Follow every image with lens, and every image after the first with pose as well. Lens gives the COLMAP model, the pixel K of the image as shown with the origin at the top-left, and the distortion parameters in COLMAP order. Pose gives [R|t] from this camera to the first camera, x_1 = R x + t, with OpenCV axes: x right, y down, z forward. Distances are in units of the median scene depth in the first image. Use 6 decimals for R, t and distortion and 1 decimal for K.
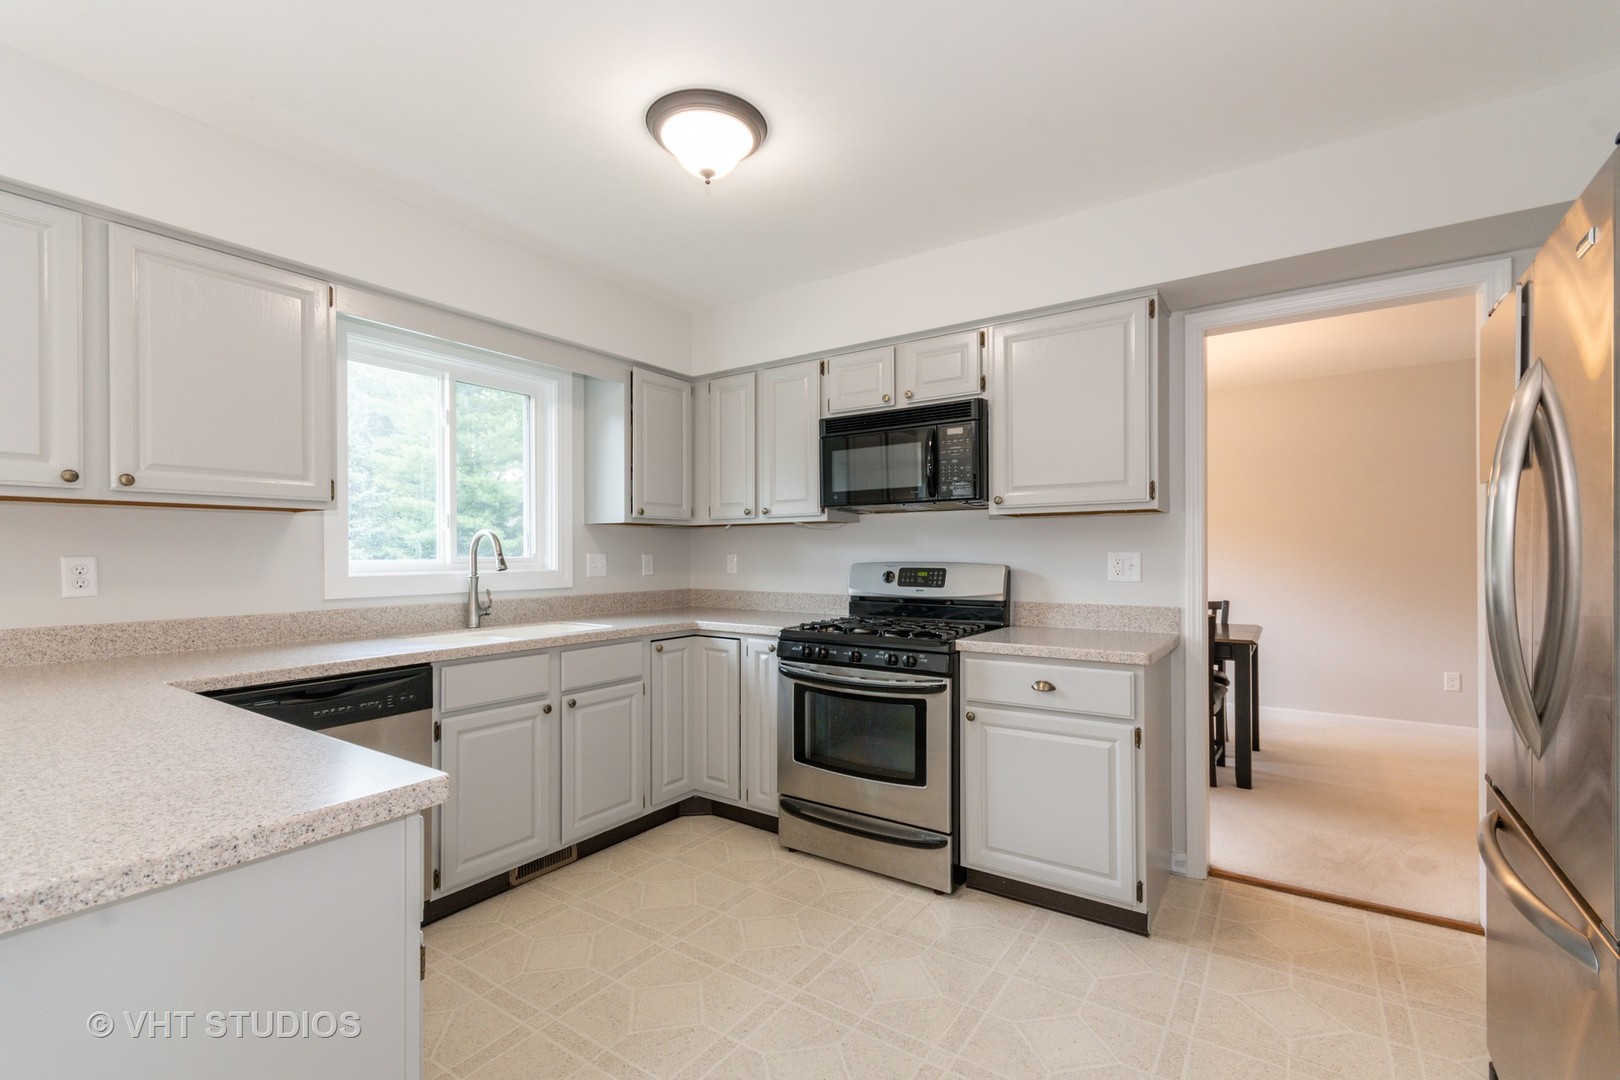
lens RADIAL K [[712.1, 0, 807.4], [0, 712.1, 549.3], [0, 0, 1]] dist [0.002662, 0.000021]
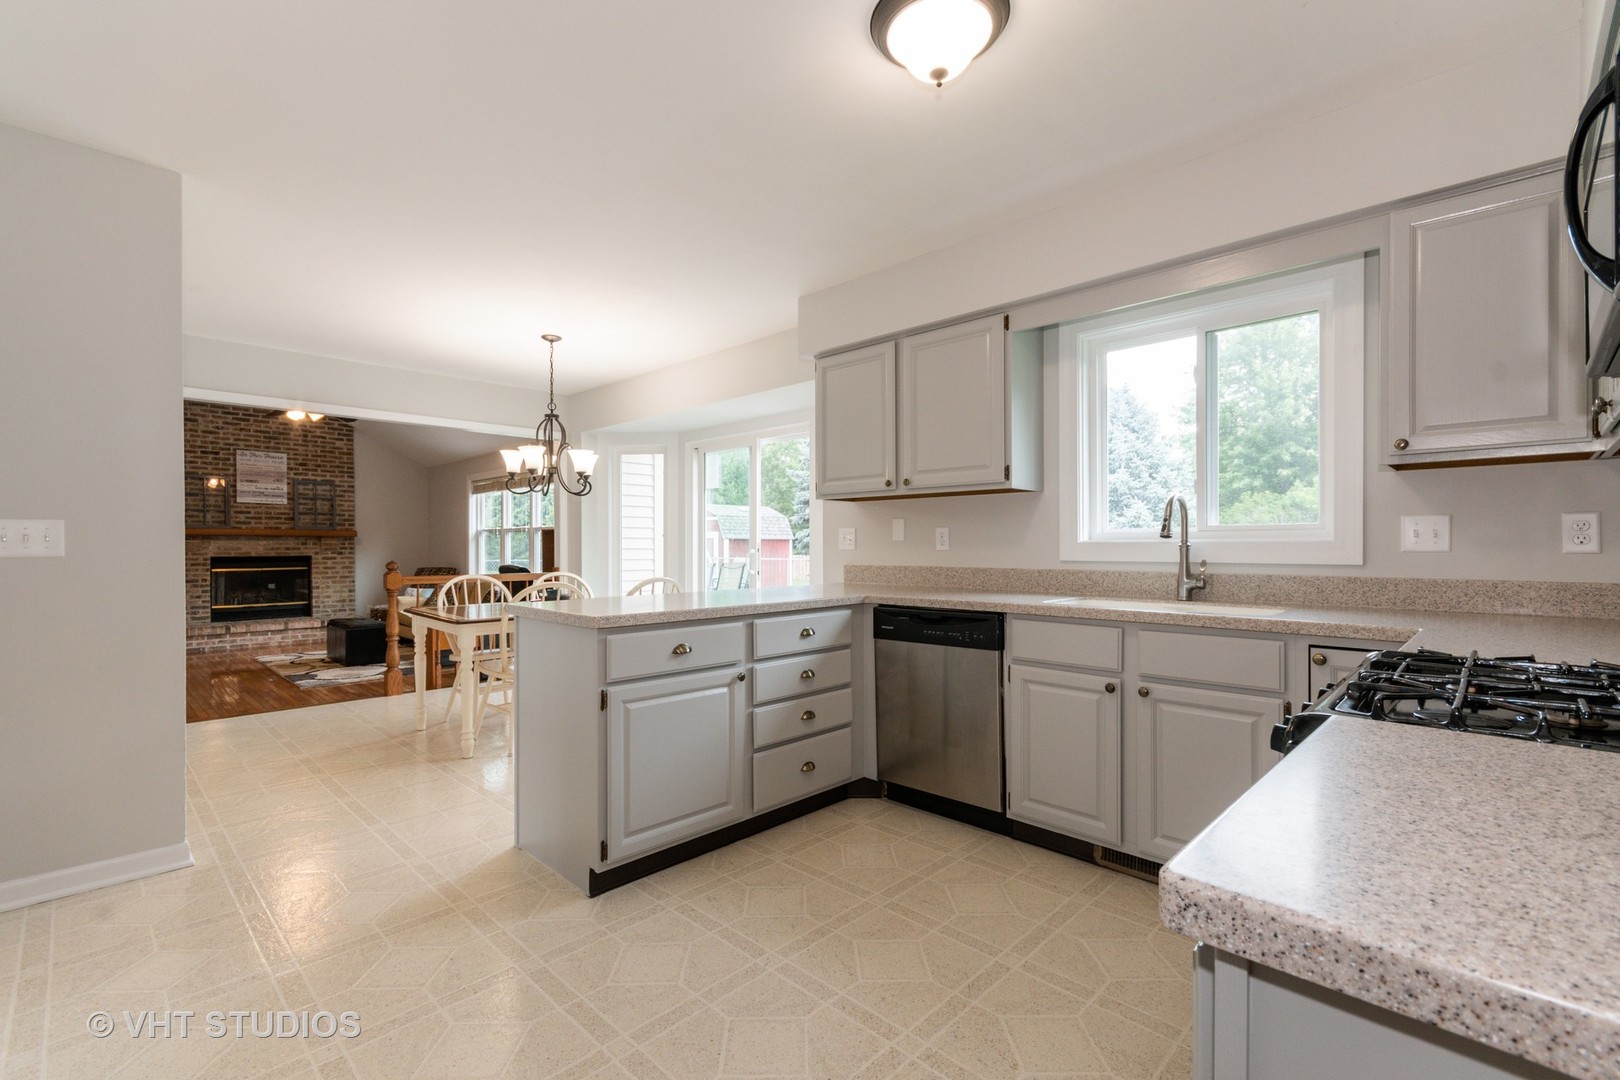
lens RADIAL K [[712.1, 0, 807.4], [0, 712.1, 549.3], [0, 0, 1]] dist [0.002662, 0.000021]
pose [[-0.175646, 0.010045, -0.984402, 0.620771], [0.007414, 0.999933, 0.008880, 0.038270], [0.984425, -0.005738, -0.175709, 0.814368]]
